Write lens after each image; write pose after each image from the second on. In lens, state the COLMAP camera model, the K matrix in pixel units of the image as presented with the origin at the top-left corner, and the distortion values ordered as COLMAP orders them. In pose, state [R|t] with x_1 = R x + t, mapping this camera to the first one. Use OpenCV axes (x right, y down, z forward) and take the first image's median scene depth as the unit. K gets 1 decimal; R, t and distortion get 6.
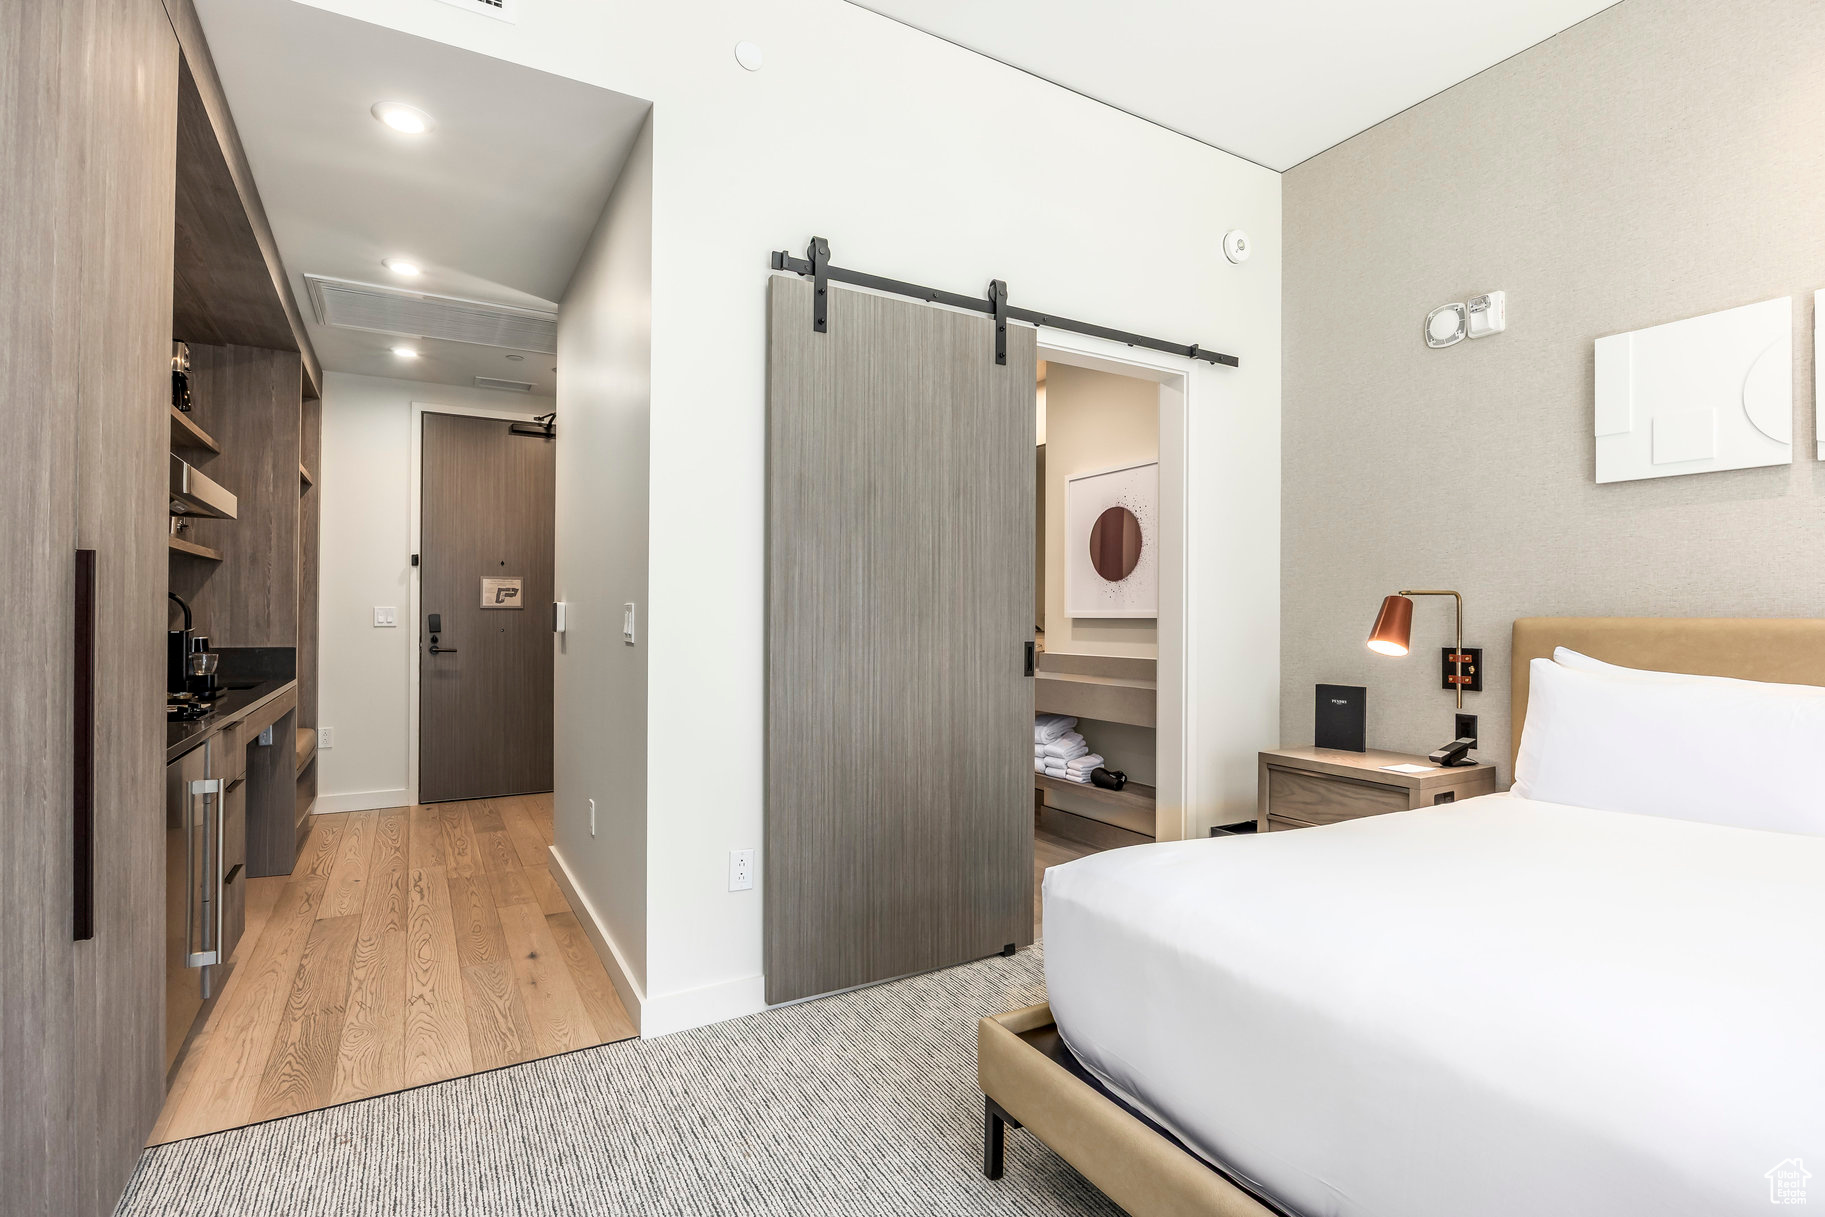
lens RADIAL K [[878.3, 0, 925.2], [0, 878.3, 609.0], [0, 0, 1]] dist [-0.012122, 0.000876]
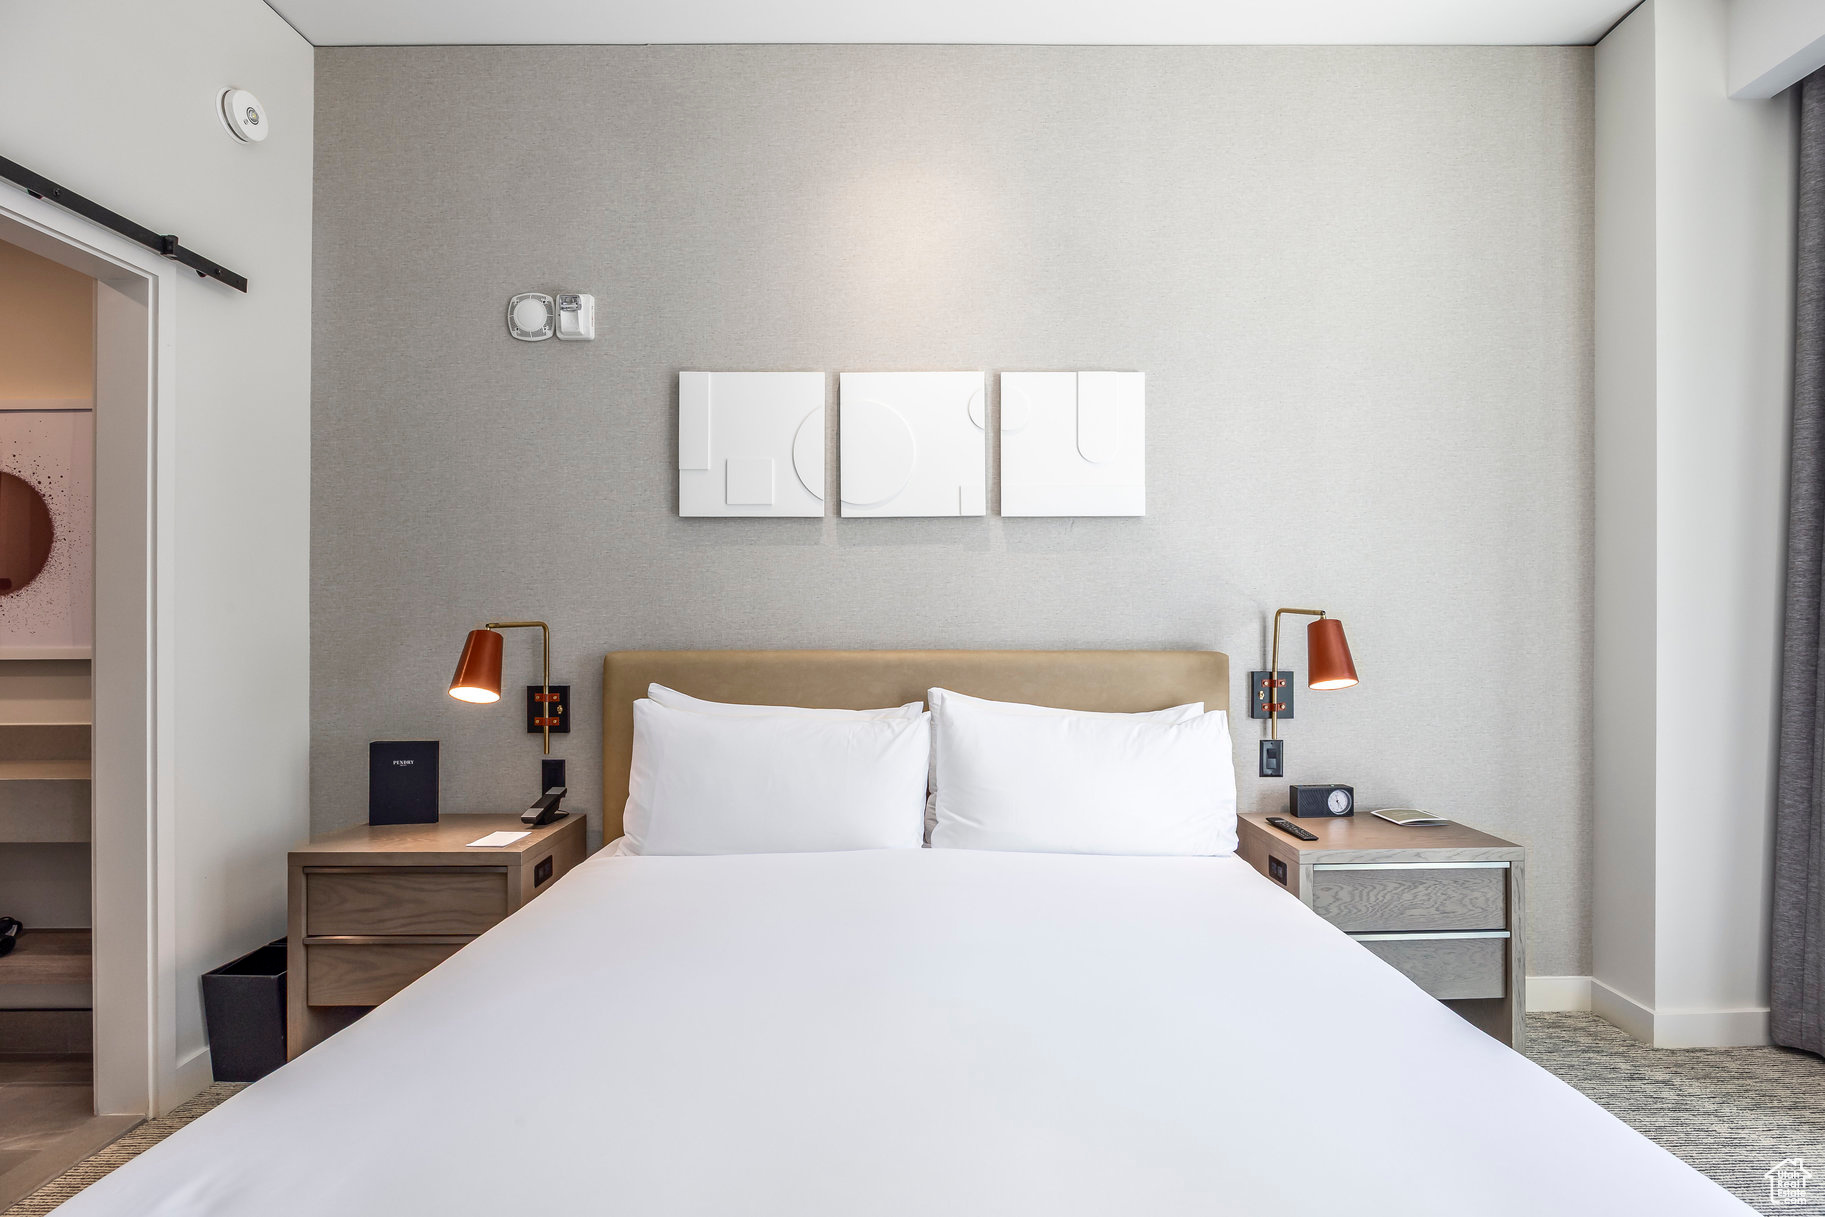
lens RADIAL K [[889.1, 0, 926.6], [0, 889.1, 619.1], [0, 0, 1]] dist [-0.006170, -0.000454]
pose [[0.504706, -0.005817, 0.863271, 0.030299], [-0.004352, 0.999947, 0.009282, -0.034142], [-0.863280, -0.008441, 0.504655, 0.221256]]
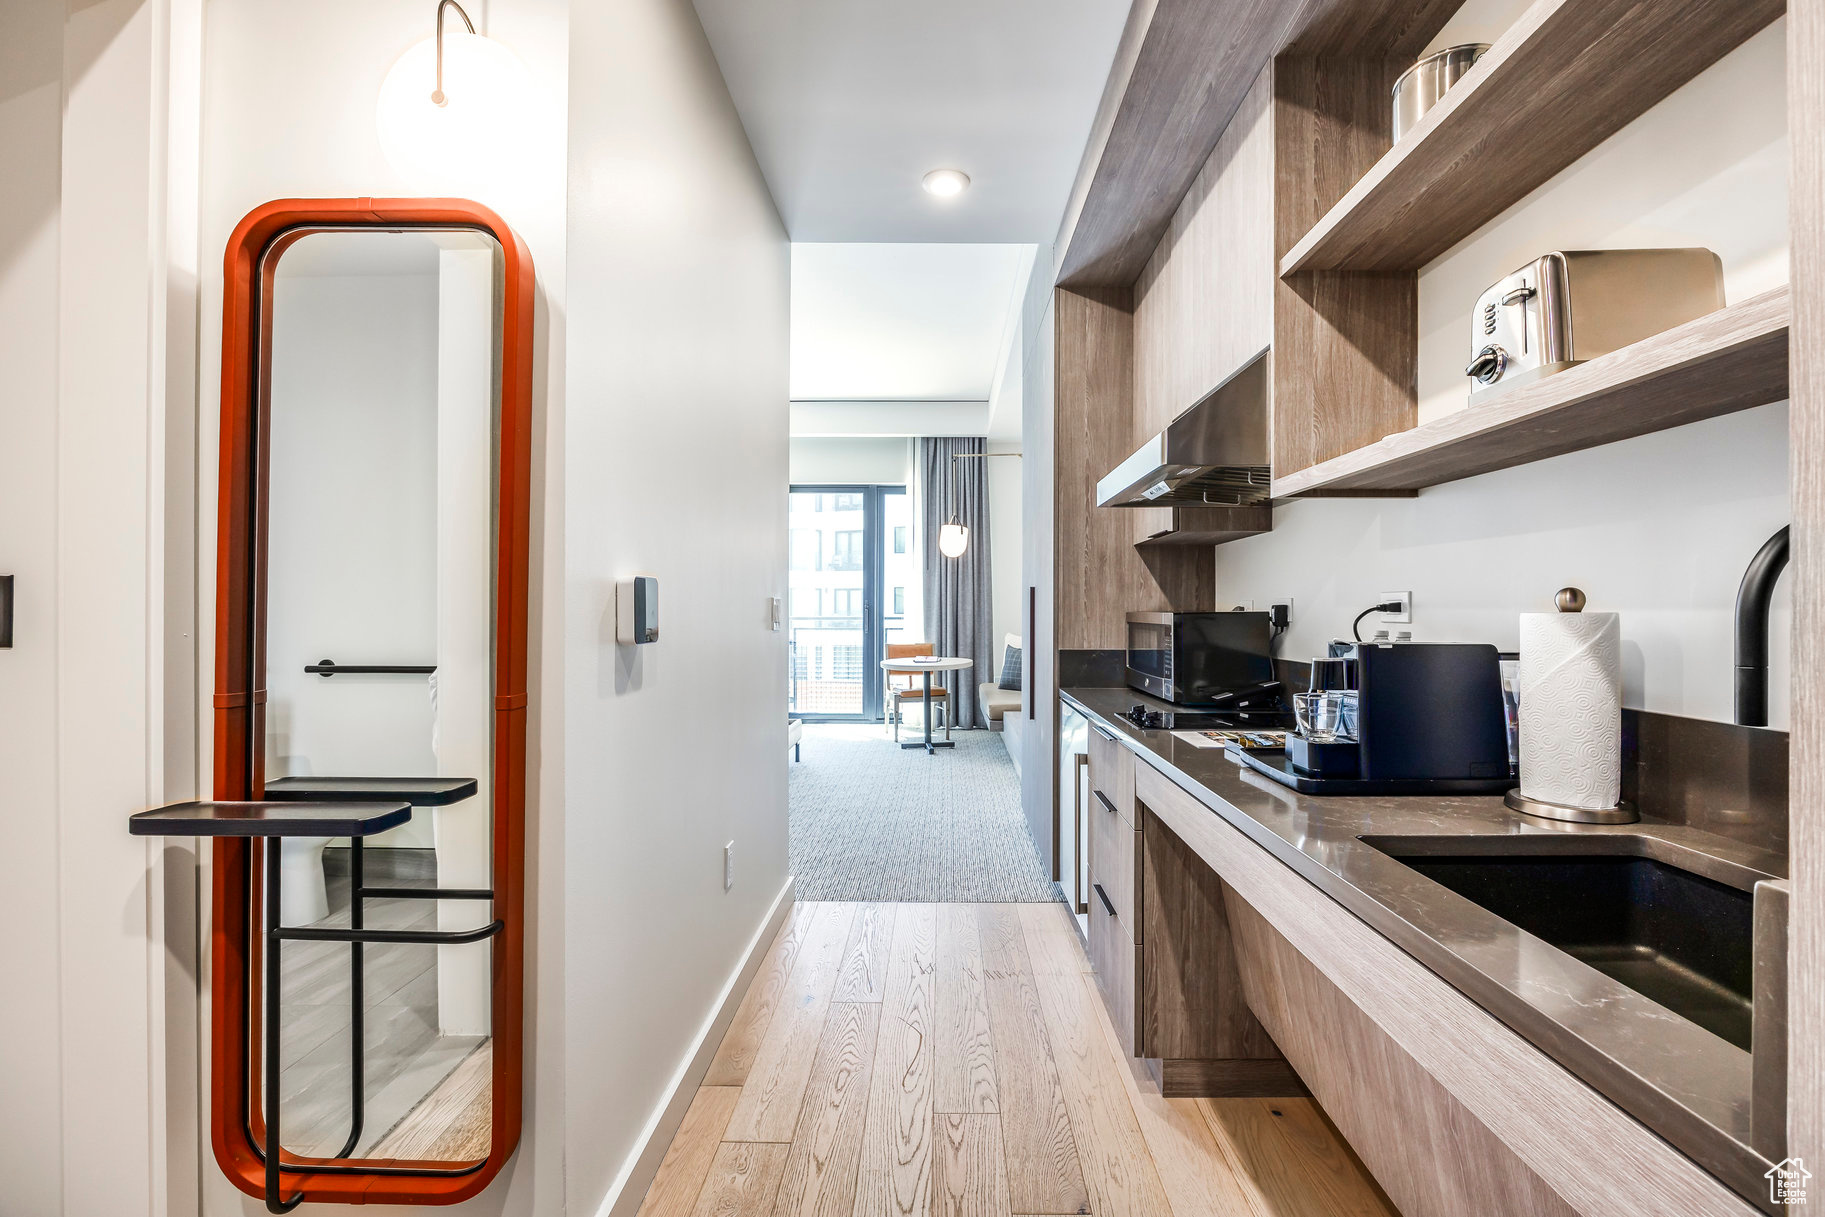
lens RADIAL K [[789.1, 0, 923.9], [0, 789.1, 605.0], [0, 0, 1]] dist [-0.001775, 0.001037]
pose [[-0.851669, -0.001177, 0.524079, -0.935201], [-0.007541, 0.999921, -0.010008, 0.011128], [-0.524026, -0.012476, -0.851611, 1.576903]]
